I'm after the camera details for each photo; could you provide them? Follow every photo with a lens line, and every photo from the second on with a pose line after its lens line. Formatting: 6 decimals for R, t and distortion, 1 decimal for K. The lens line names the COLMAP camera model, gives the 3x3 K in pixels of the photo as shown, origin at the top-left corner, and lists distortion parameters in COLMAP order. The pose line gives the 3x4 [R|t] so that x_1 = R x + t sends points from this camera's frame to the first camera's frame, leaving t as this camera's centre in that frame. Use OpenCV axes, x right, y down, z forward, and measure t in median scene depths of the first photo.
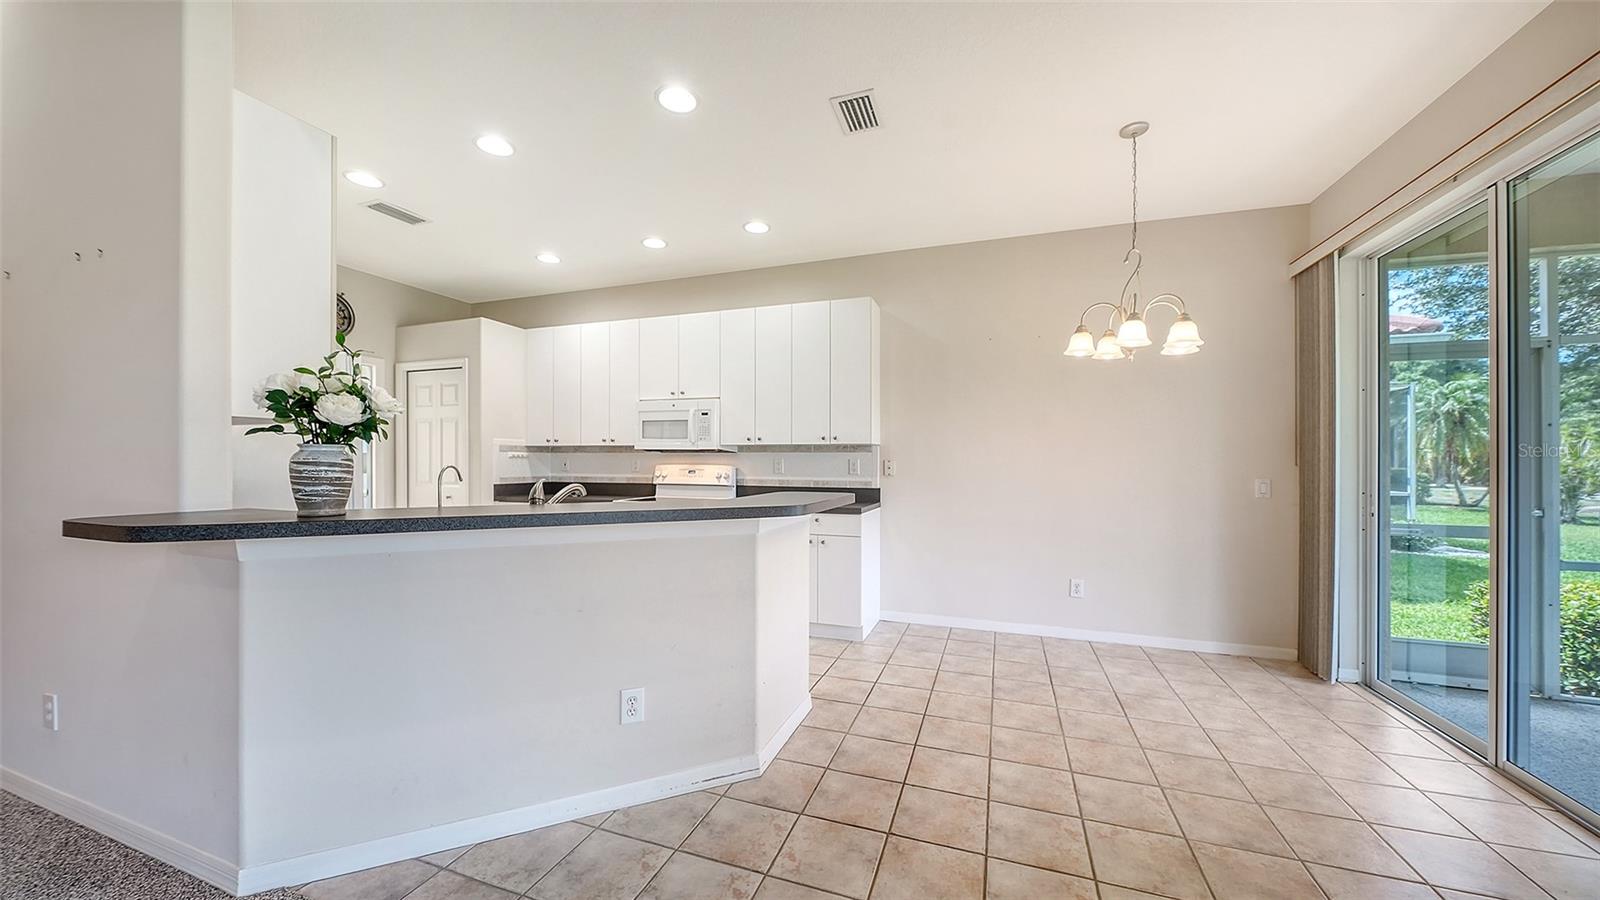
lens RADIAL K [[562.1, 0, 808.2], [0, 562.1, 450.2], [0, 0, 1]] dist [-0.005706, -0.000495]
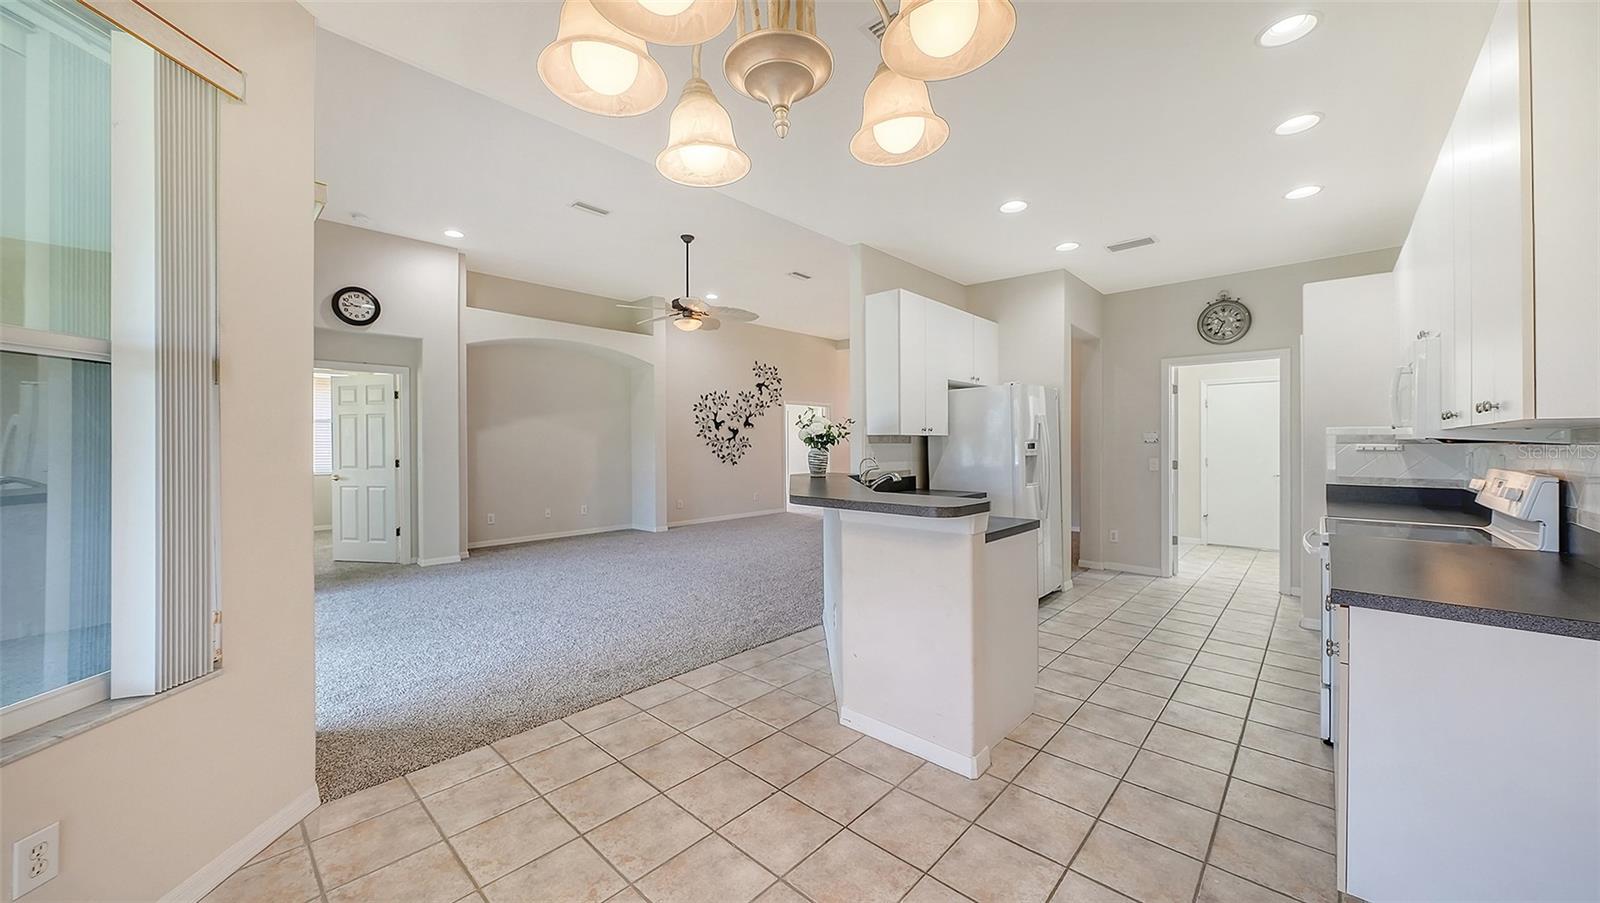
lens RADIAL K [[571.8, 0, 808.9], [0, 571.8, 444.1], [0, 0, 1]] dist [-0.005124, -0.000832]
pose [[-0.393898, -0.004487, -0.919143, 0.573829], [0.014295, 0.999837, -0.011007, 0.002258], [0.919043, -0.017475, -0.393770, 0.778442]]
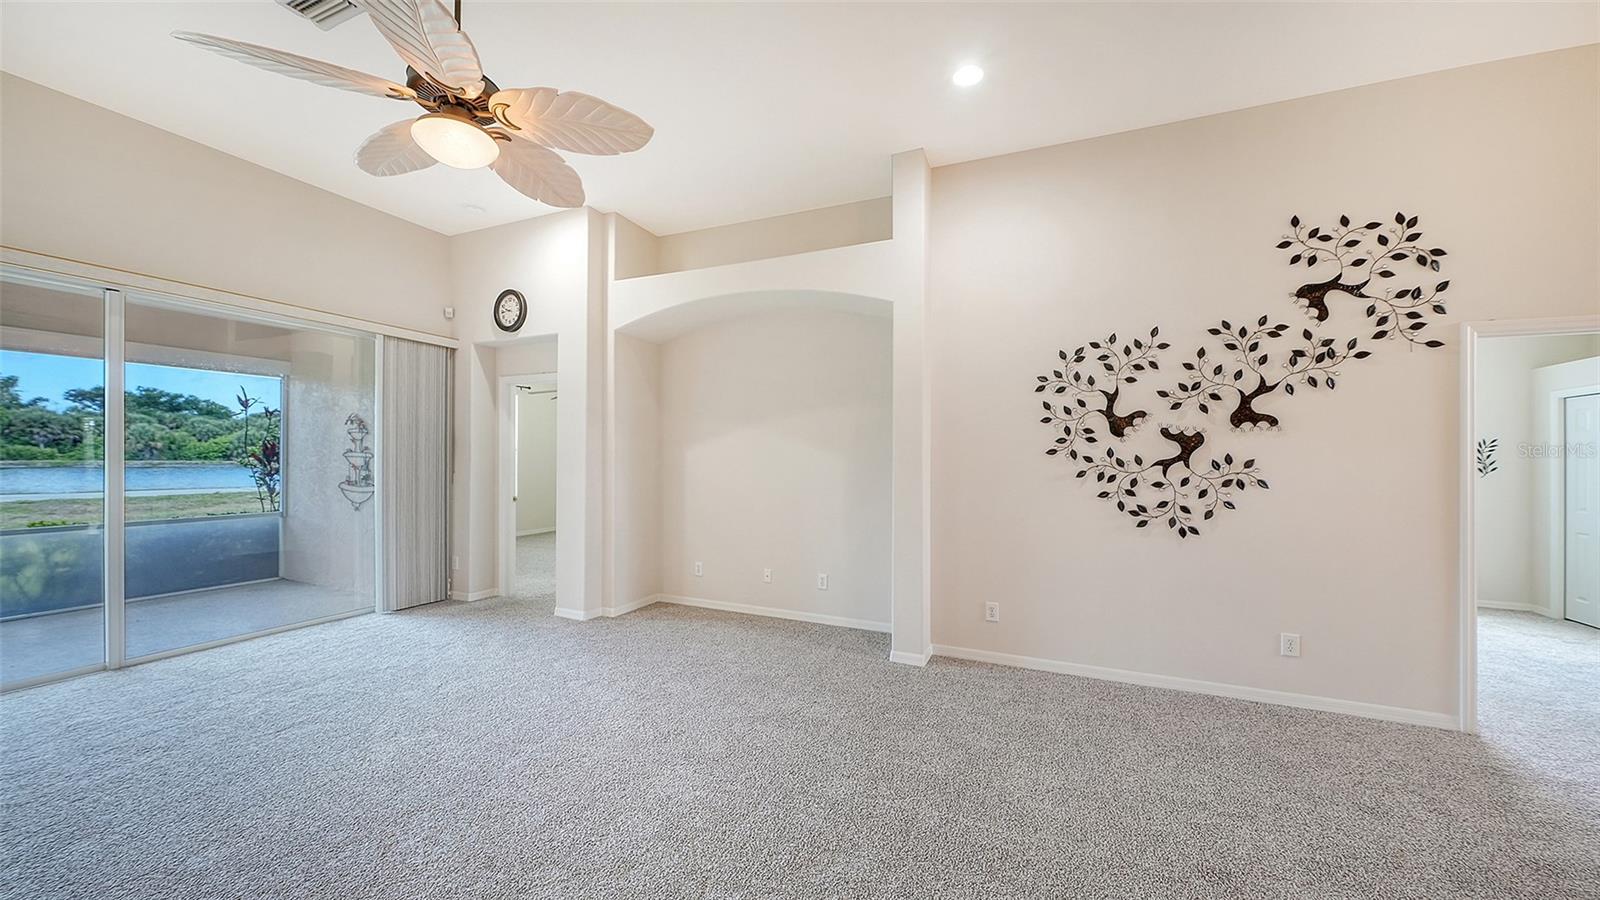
lens RADIAL K [[562.1, 0, 811.2], [0, 562.1, 461.0], [0, 0, 1]] dist [-0.005706, -0.000495]
pose [[-0.997412, -0.016479, 0.069990, -0.995565], [-0.017180, 0.999808, -0.009415, -0.034144], [-0.069821, -0.010593, -0.997503, 0.409205]]
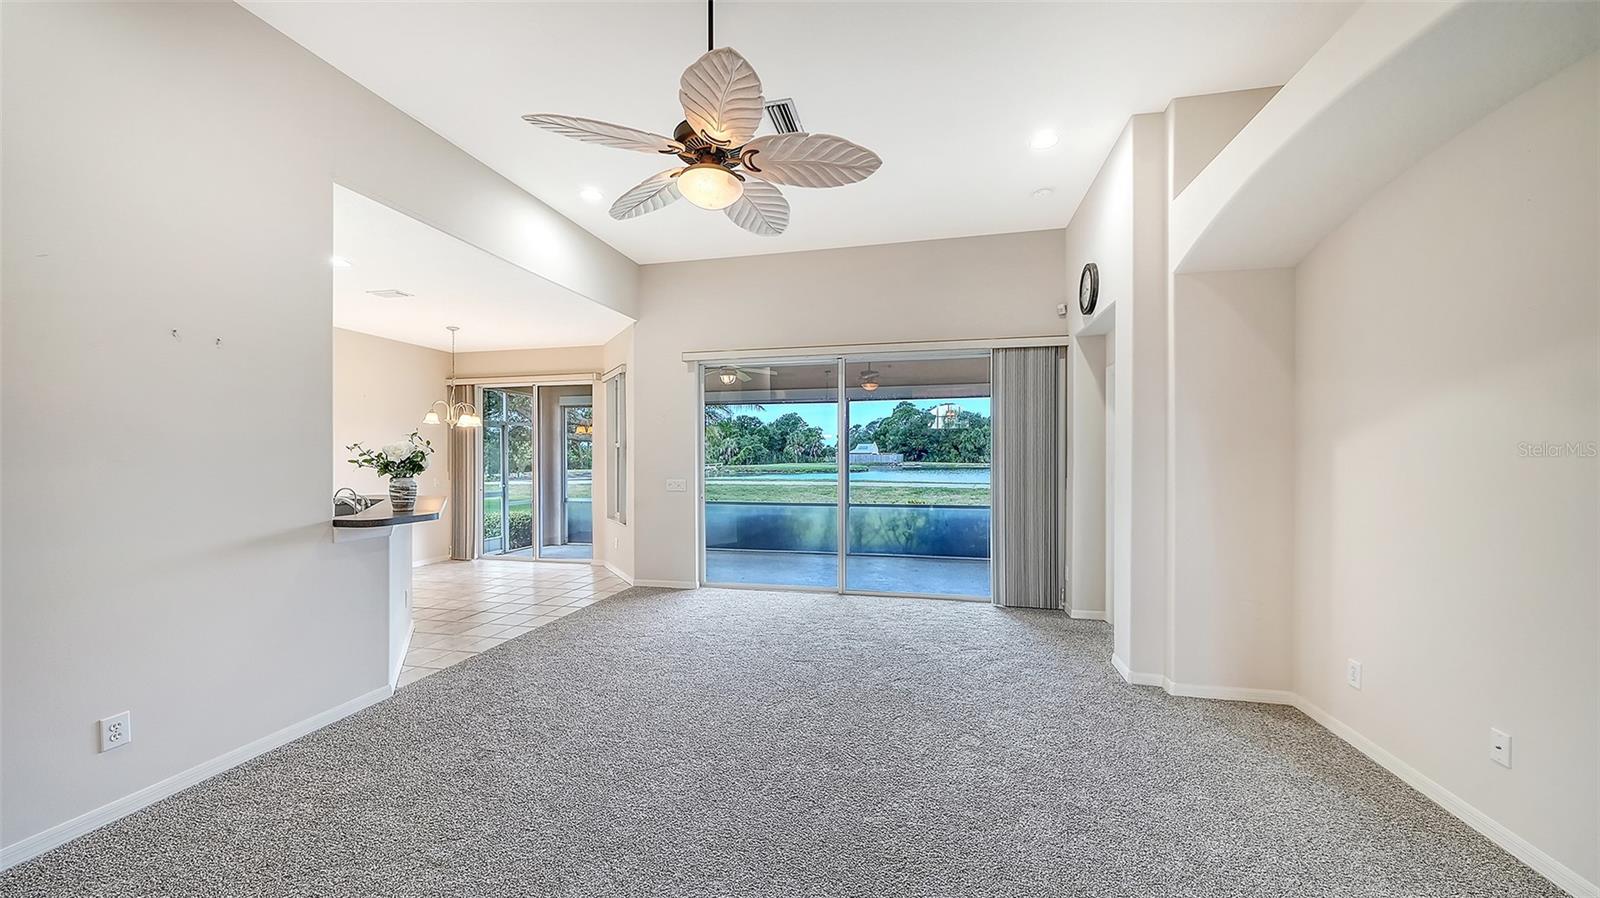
lens RADIAL K [[562.1, 0, 794.4], [0, 562.1, 466.0], [0, 0, 1]] dist [-0.005706, -0.000495]
pose [[-0.099797, -0.021885, 0.994767, -1.236592], [-0.012684, 0.999705, 0.020722, -0.047602], [-0.994927, -0.010549, -0.100045, -0.113037]]
